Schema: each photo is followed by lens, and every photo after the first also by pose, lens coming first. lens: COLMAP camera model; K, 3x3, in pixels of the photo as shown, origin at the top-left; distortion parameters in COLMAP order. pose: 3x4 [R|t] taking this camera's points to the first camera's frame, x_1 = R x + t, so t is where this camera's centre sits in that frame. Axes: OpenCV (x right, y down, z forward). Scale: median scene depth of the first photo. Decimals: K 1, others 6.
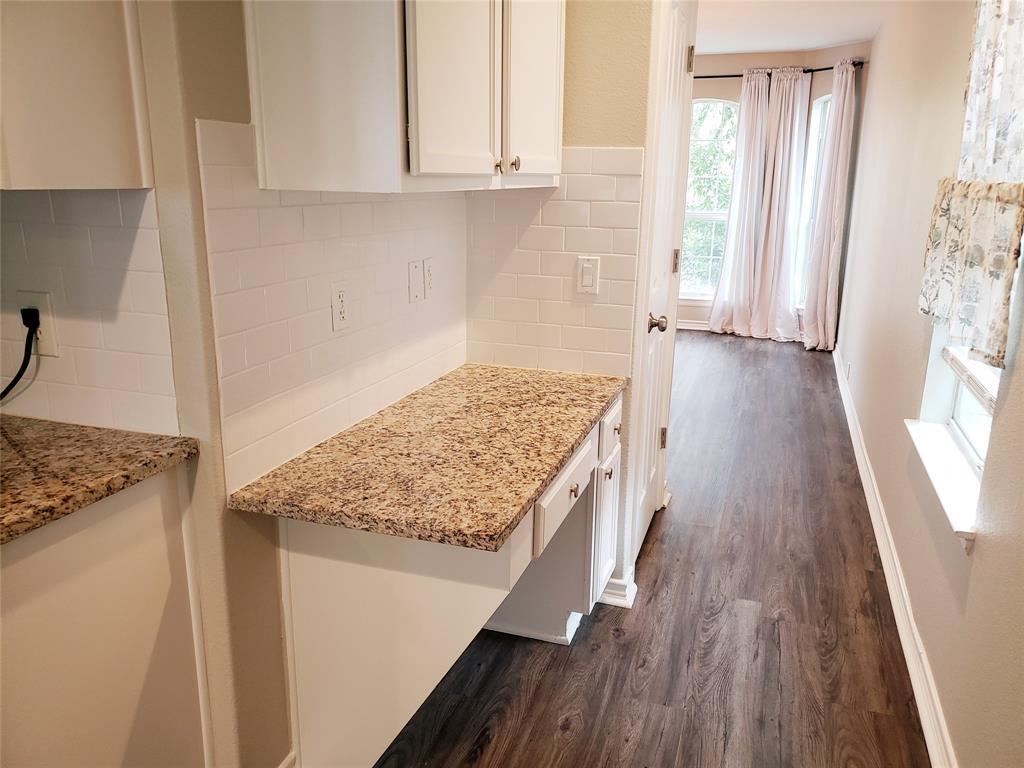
lens RADIAL K [[783.0, 0, 512.0], [0, 783.0, 384.0], [0, 0, 1]] dist [0.002204, 0.000762]
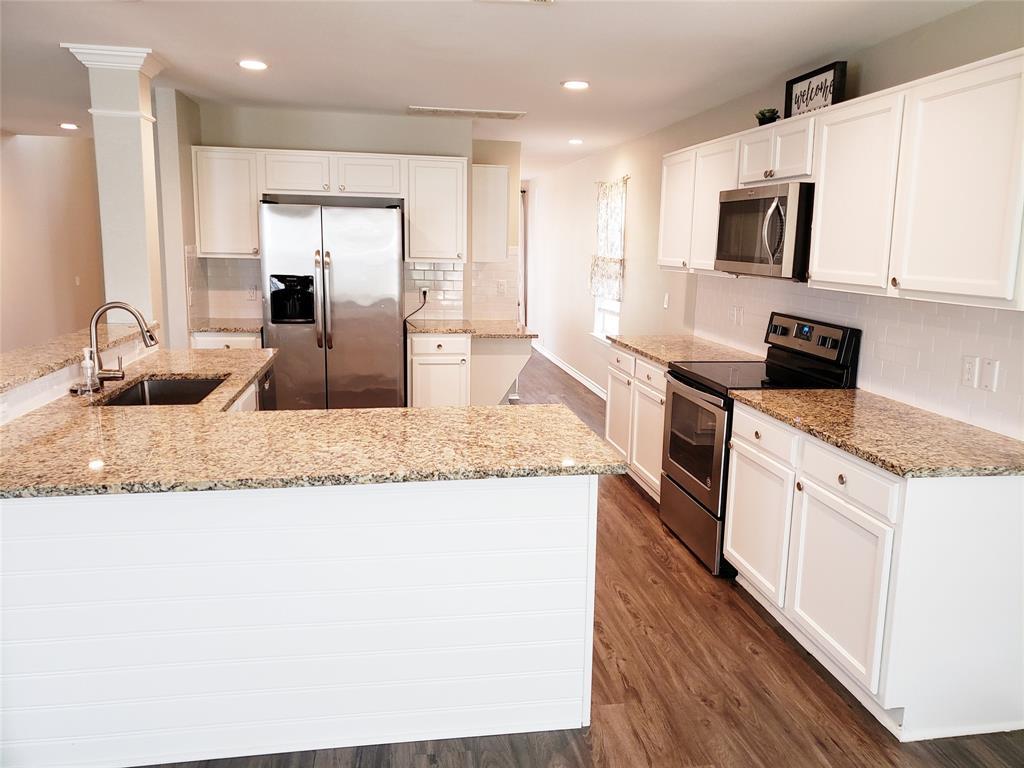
lens RADIAL K [[776.4, 0, 512.0], [0, 776.4, 384.0], [0, 0, 1]] dist [-0.000152, -0.000028]
pose [[0.880846, -0.079658, 0.466653, -1.616327], [0.107023, 0.993729, -0.032384, 0.425742], [-0.461146, 0.078468, 0.883848, -2.065494]]
